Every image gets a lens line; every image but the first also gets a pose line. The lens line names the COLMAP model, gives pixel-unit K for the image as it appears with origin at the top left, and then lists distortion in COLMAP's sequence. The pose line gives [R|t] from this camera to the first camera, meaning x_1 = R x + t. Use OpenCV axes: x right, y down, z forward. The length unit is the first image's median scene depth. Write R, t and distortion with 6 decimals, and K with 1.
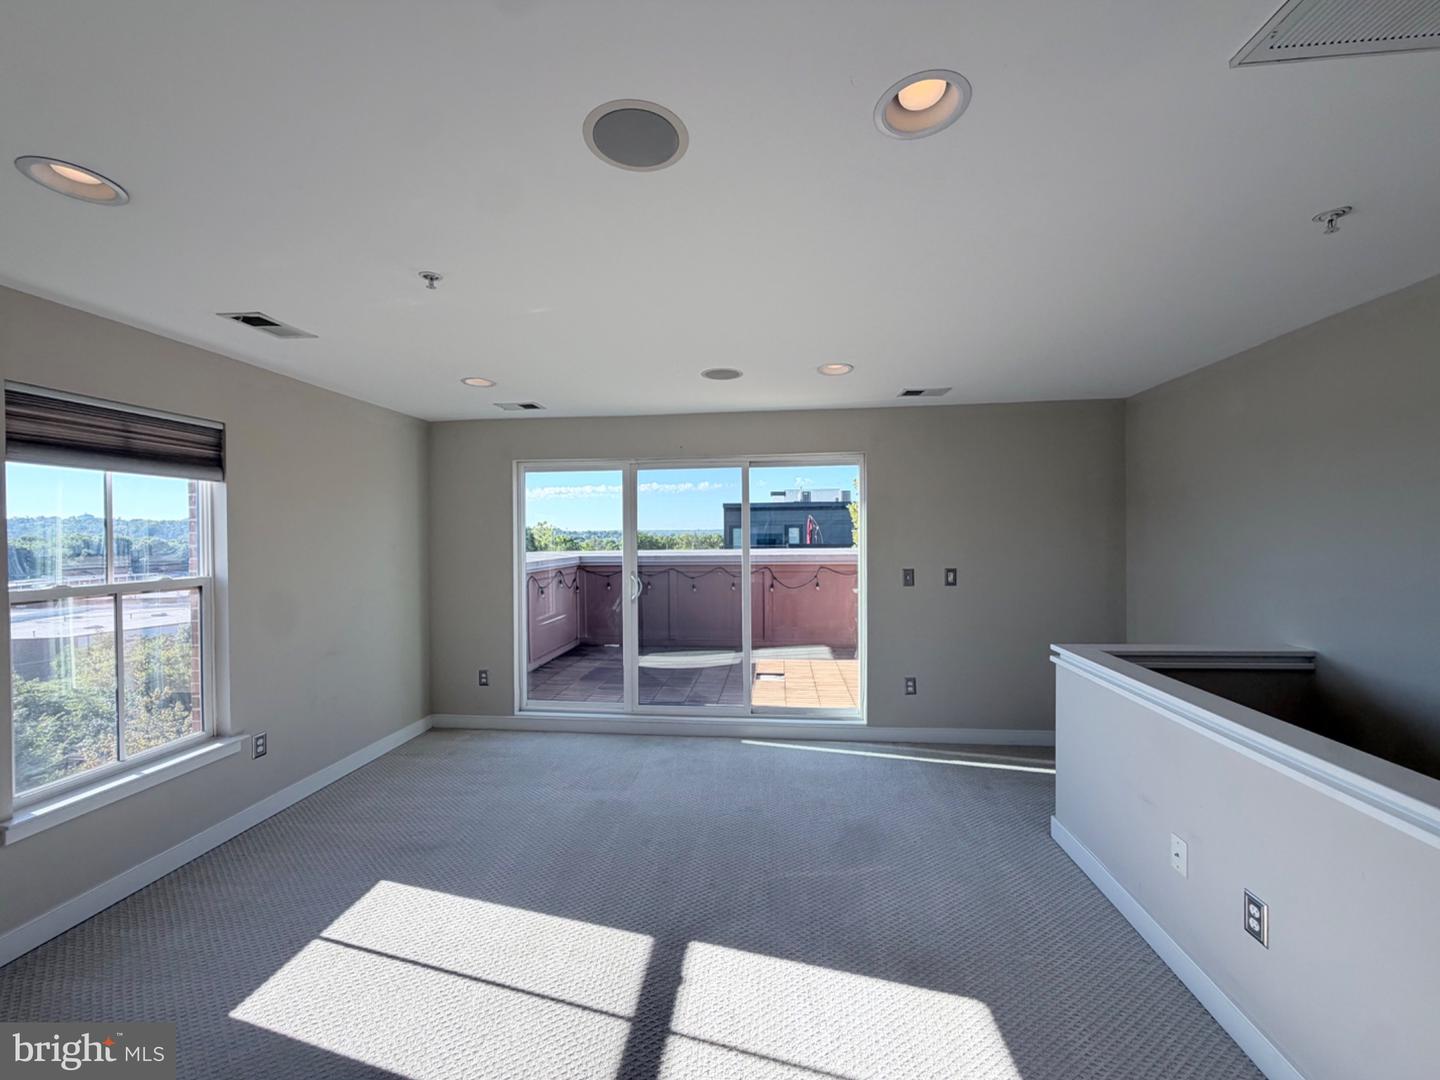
lens RADIAL K [[573.7, 0, 716.9], [0, 573.7, 535.0], [0, 0, 1]] dist [-0.000119, 0.000019]
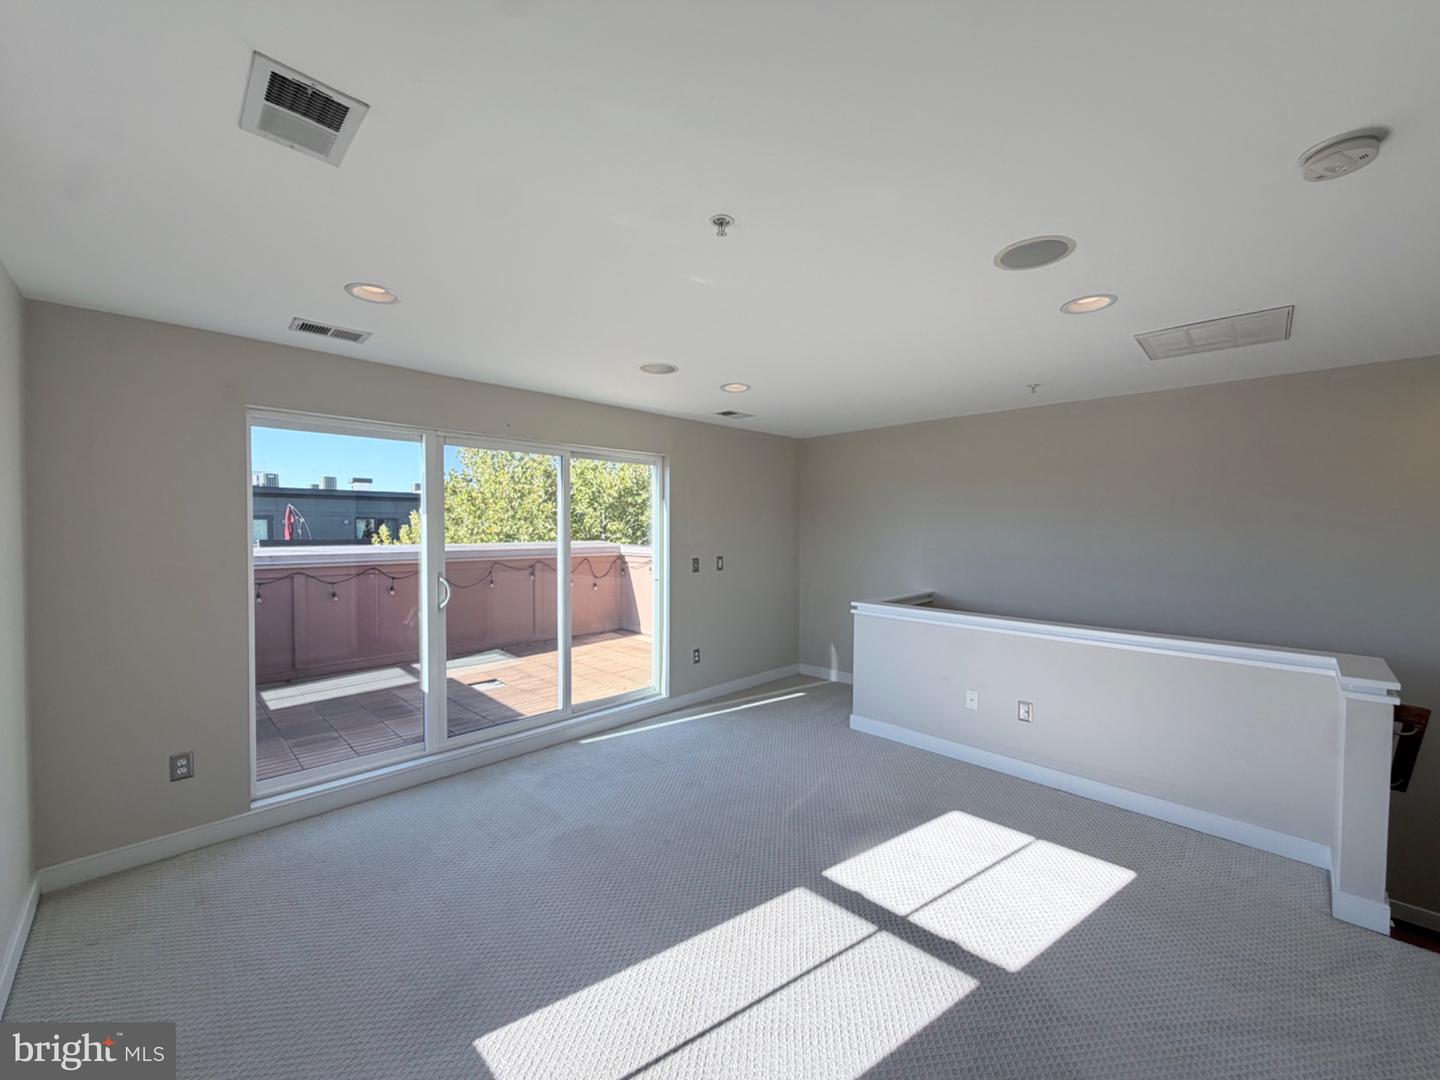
lens RADIAL K [[573.7, 0, 713.3], [0, 573.7, 532.1], [0, 0, 1]] dist [-0.000119, 0.000019]
pose [[0.629930, 0.004104, 0.776641, -0.547493], [-0.006371, 0.999980, -0.000116, 0.005477], [-0.776626, -0.004875, 0.629943, 0.216720]]
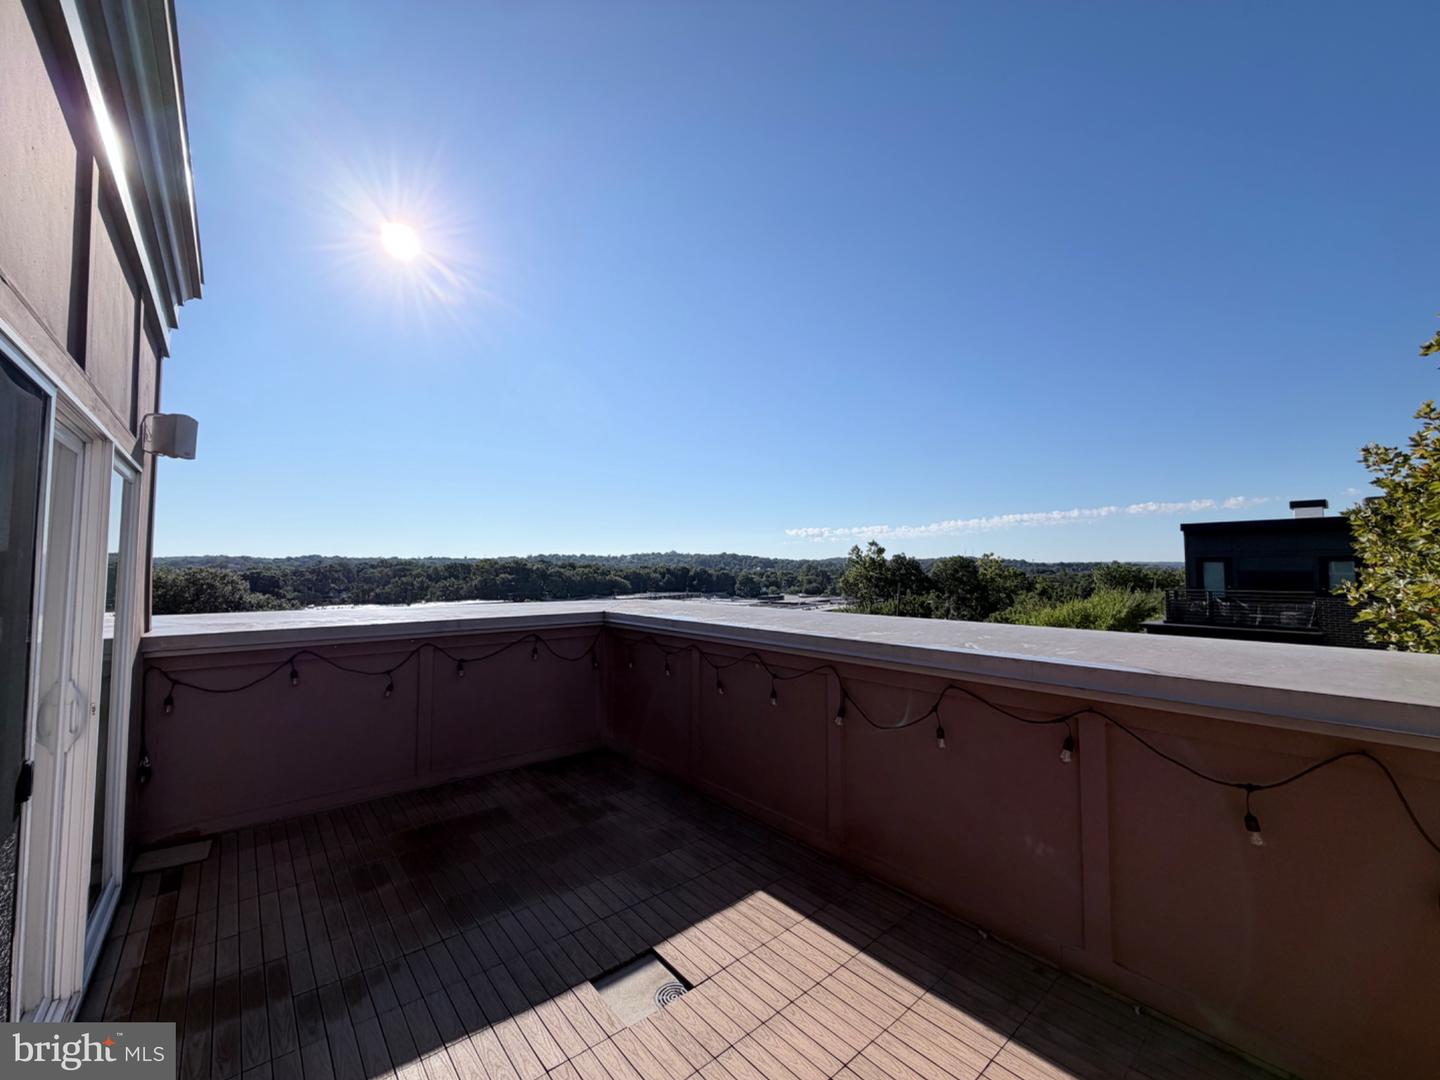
lens RADIAL K [[573.7, 0, 713.1], [0, 573.7, 544.4], [0, 0, 1]] dist [-0.000119, 0.000019]
pose [[0.721326, -0.020922, -0.692280, 0.549064], [-0.005930, 0.999320, -0.036380, -0.031259], [0.692571, 0.030347, 0.720711, 1.070922]]
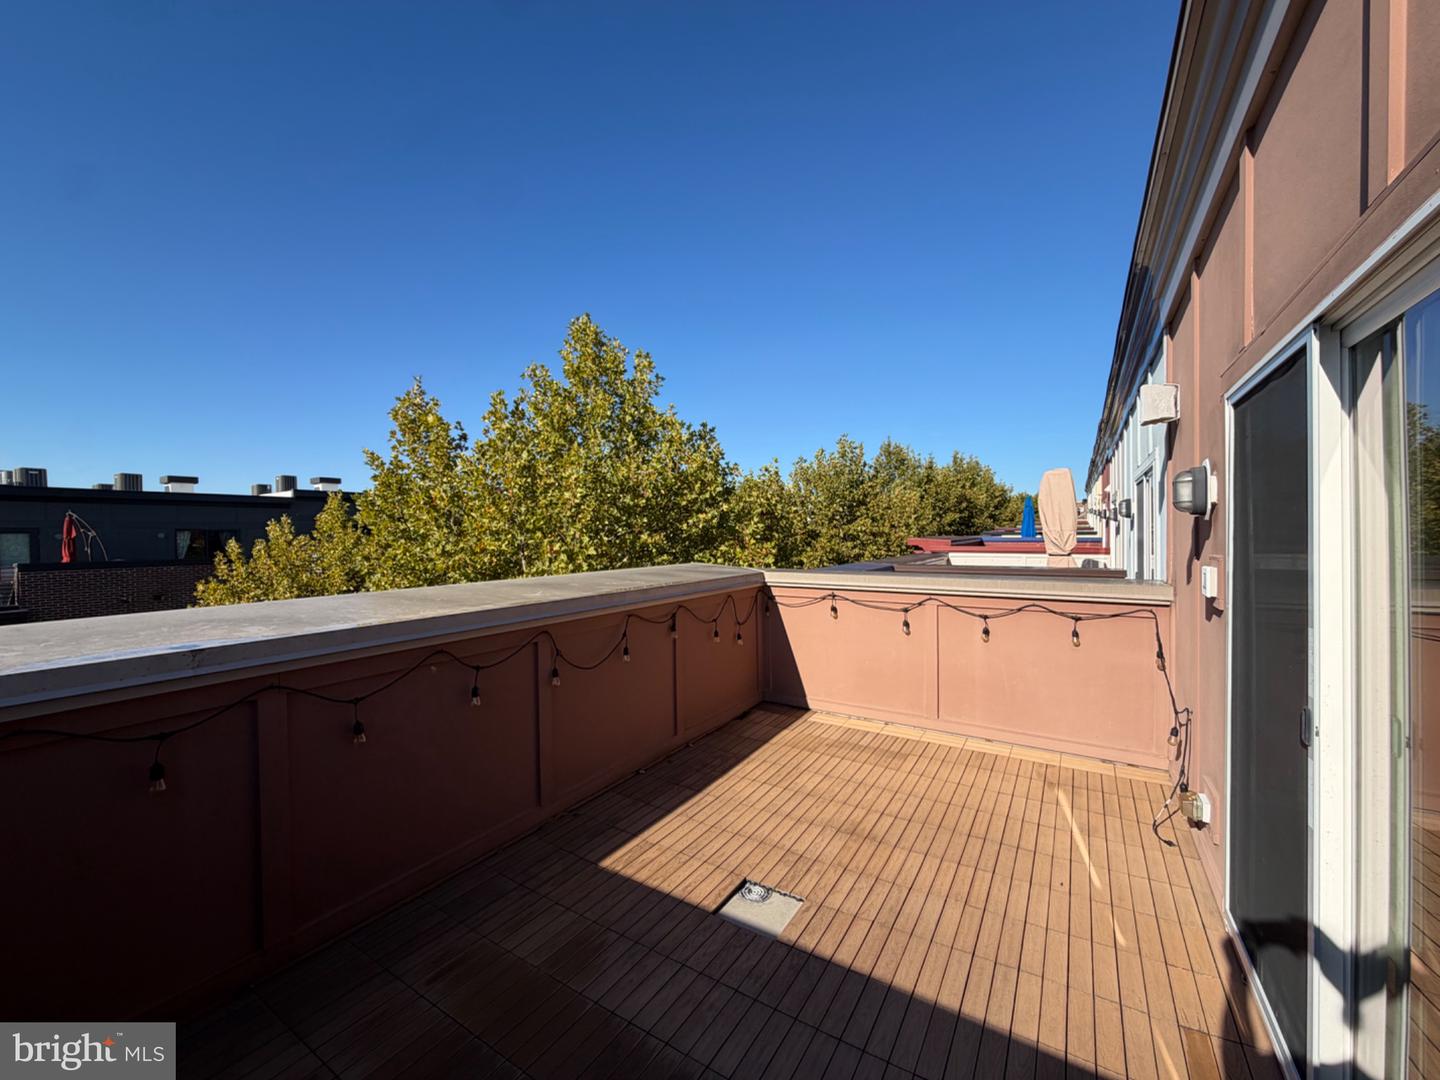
lens RADIAL K [[573.7, 0, 714.2], [0, 573.7, 538.3], [0, 0, 1]] dist [-0.000119, 0.000019]
pose [[0.438415, -0.003997, 0.898764, -0.401866], [0.008459, 0.999964, 0.000321, -0.018473], [-0.898733, 0.007462, 0.438433, 1.200481]]
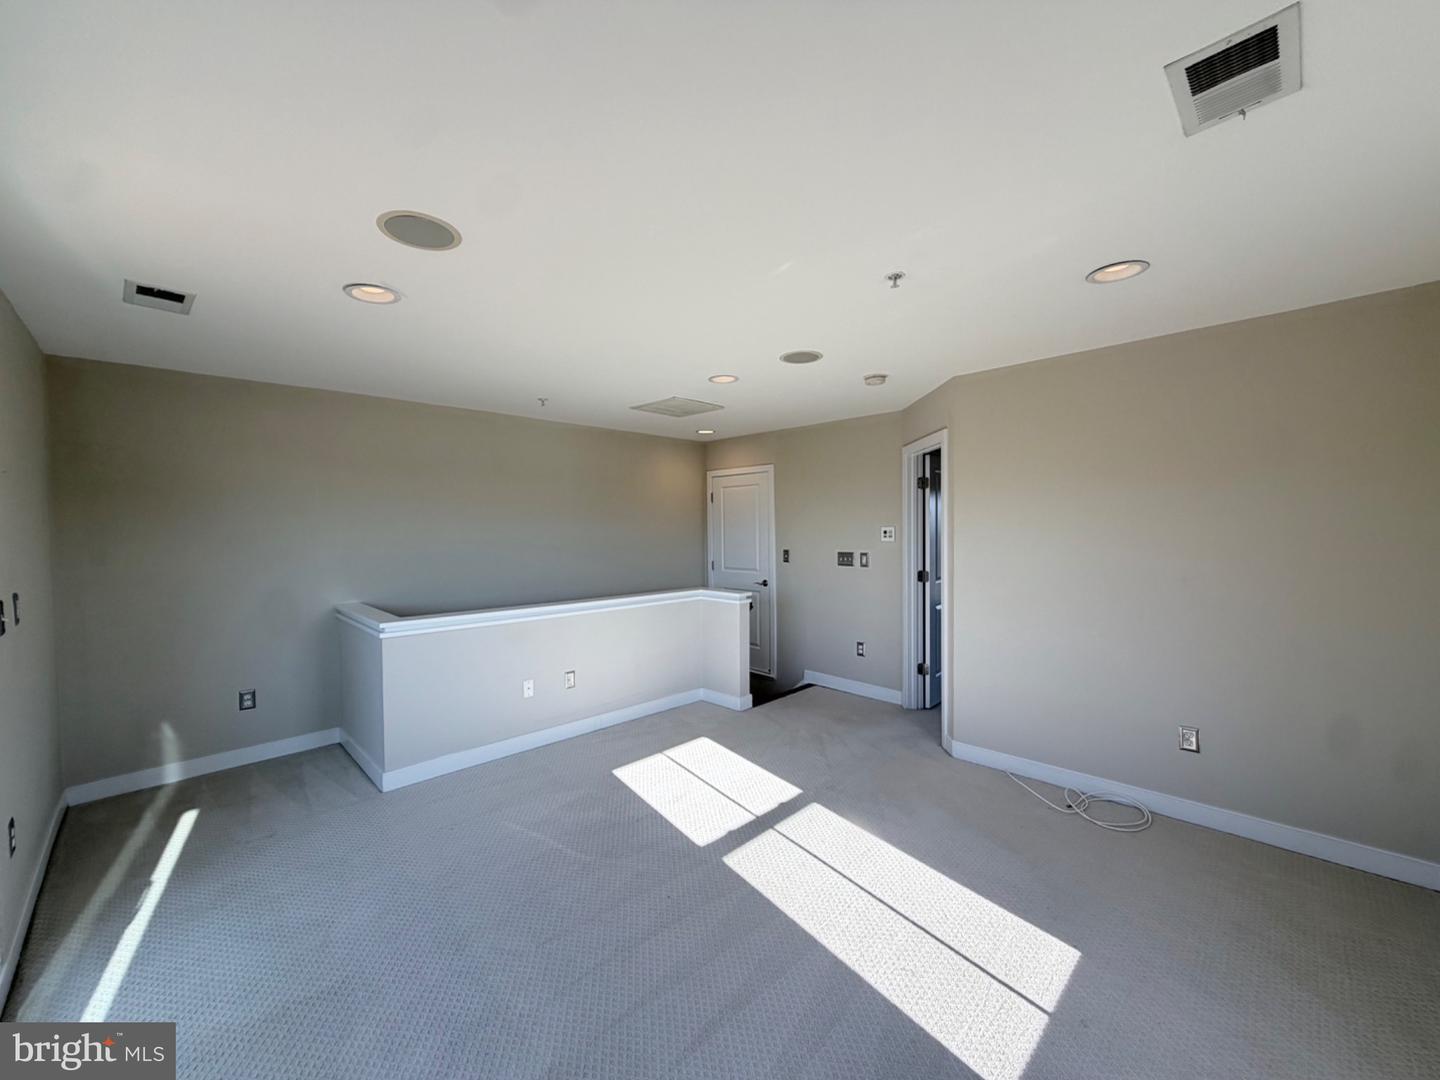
lens RADIAL K [[573.7, 0, 713.8], [0, 573.7, 536.0], [0, 0, 1]] dist [-0.000119, 0.000019]
pose [[-0.771620, 0.006060, 0.636055, -0.430143], [0.018298, 0.999752, 0.012673, 0.009618], [-0.635821, 0.021417, -0.771539, 0.958820]]
